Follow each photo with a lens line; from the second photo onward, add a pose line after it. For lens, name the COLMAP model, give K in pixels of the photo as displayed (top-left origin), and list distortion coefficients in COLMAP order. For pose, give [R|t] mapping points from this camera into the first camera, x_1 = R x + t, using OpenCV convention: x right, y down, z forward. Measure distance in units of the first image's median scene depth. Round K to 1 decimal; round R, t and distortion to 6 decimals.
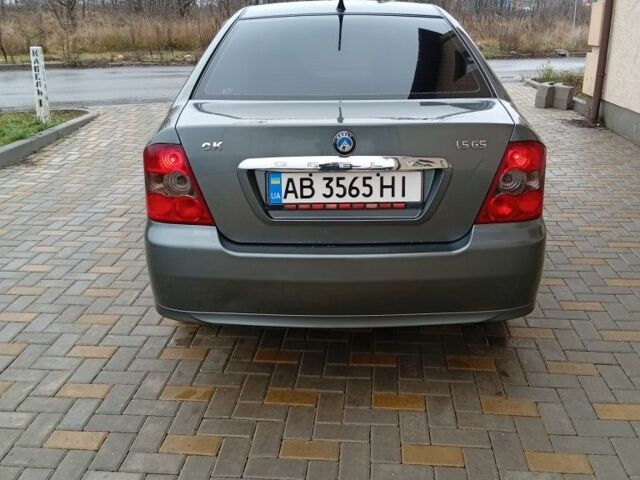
lens RADIAL K [[644.6, 0, 323.1], [0, 644.6, 239.2], [0, 0, 1]] dist [0.182126, -0.390886]
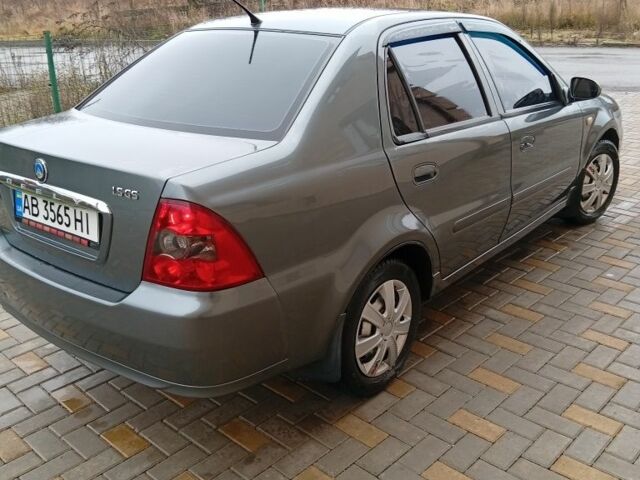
lens RADIAL K [[644.6, 0, 323.1], [0, 644.6, 239.2], [0, 0, 1]] dist [0.182126, -0.390886]
pose [[0.780037, 0.210351, -0.589317, 0.970995], [-0.186473, 0.977155, 0.101964, -0.222591], [0.597302, 0.030356, 0.801442, 0.429492]]
